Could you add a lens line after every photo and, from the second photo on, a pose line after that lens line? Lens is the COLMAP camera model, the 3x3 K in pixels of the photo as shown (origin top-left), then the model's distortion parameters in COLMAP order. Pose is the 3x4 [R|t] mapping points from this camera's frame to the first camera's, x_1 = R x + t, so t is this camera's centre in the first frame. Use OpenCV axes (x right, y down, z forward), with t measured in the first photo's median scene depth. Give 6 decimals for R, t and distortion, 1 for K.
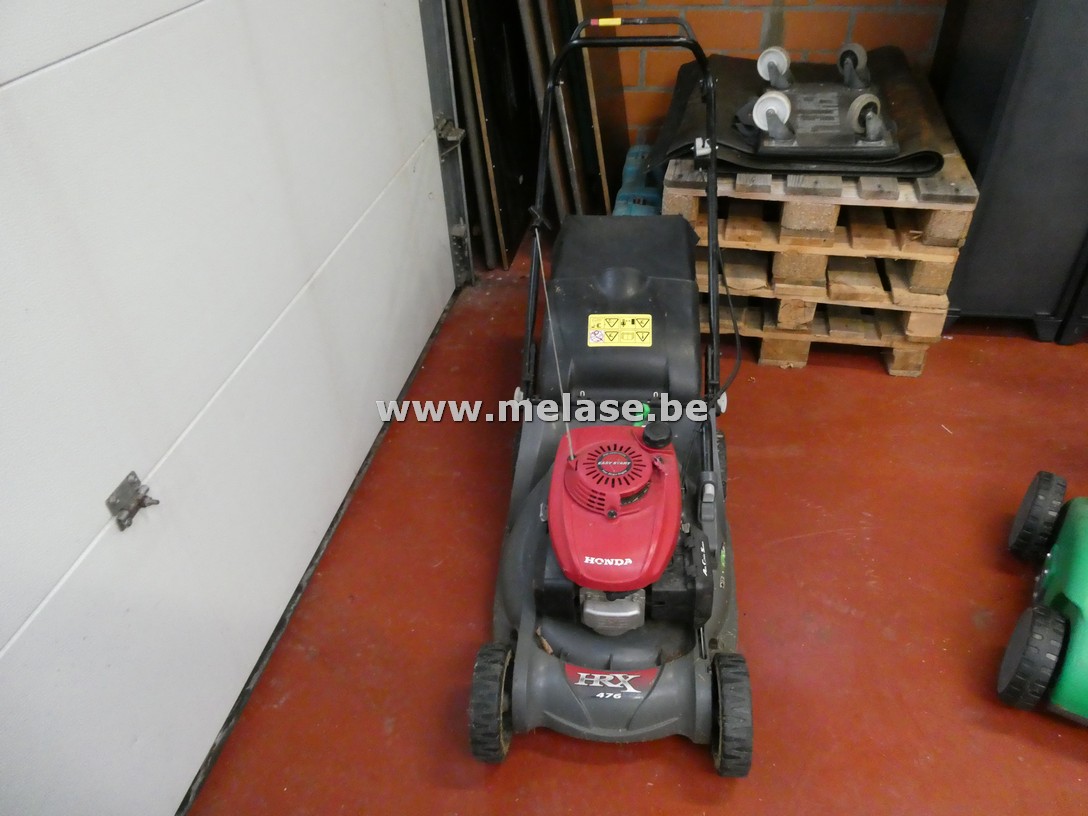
lens RADIAL K [[783.5, 0, 544.0], [0, 783.5, 408.0], [0, 0, 1]] dist [0.003957, 0.010666]
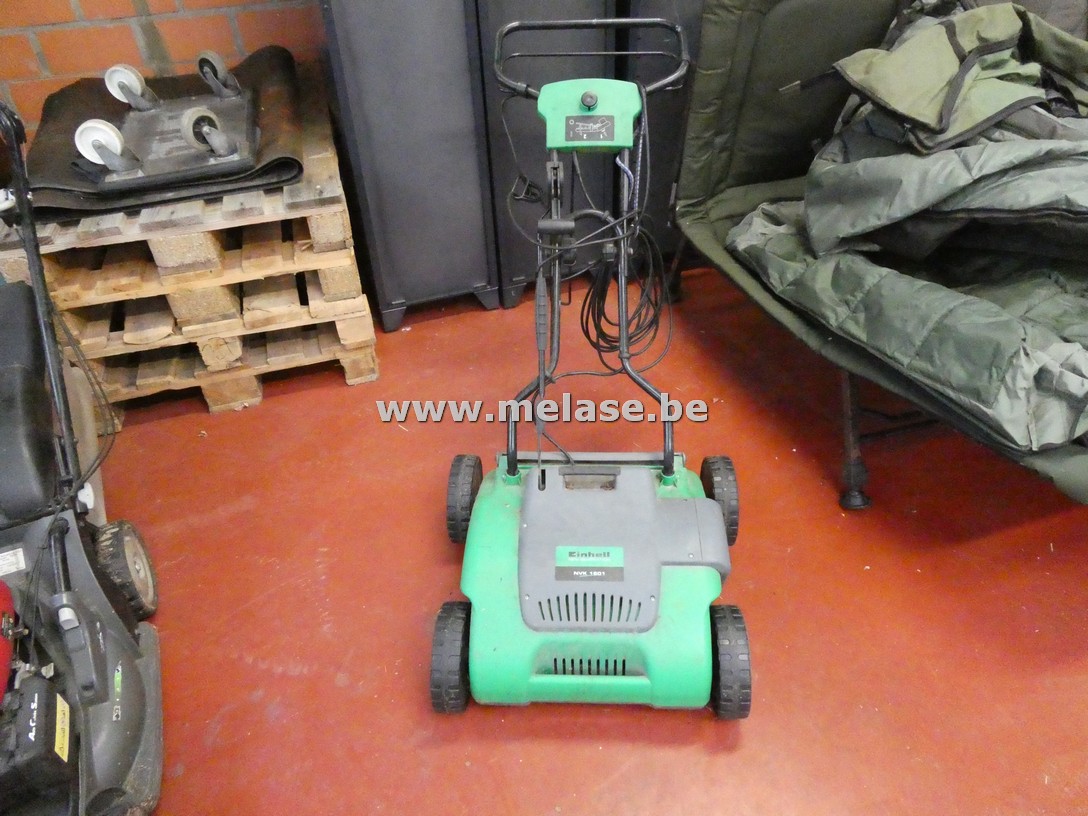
lens RADIAL K [[783.5, 0, 544.0], [0, 783.5, 408.0], [0, 0, 1]] dist [0.003957, 0.010666]
pose [[0.883183, -0.295381, 0.364331, 0.319421], [0.293372, 0.953969, 0.062260, -0.005930], [-0.365951, 0.051898, 0.929186, 0.023502]]
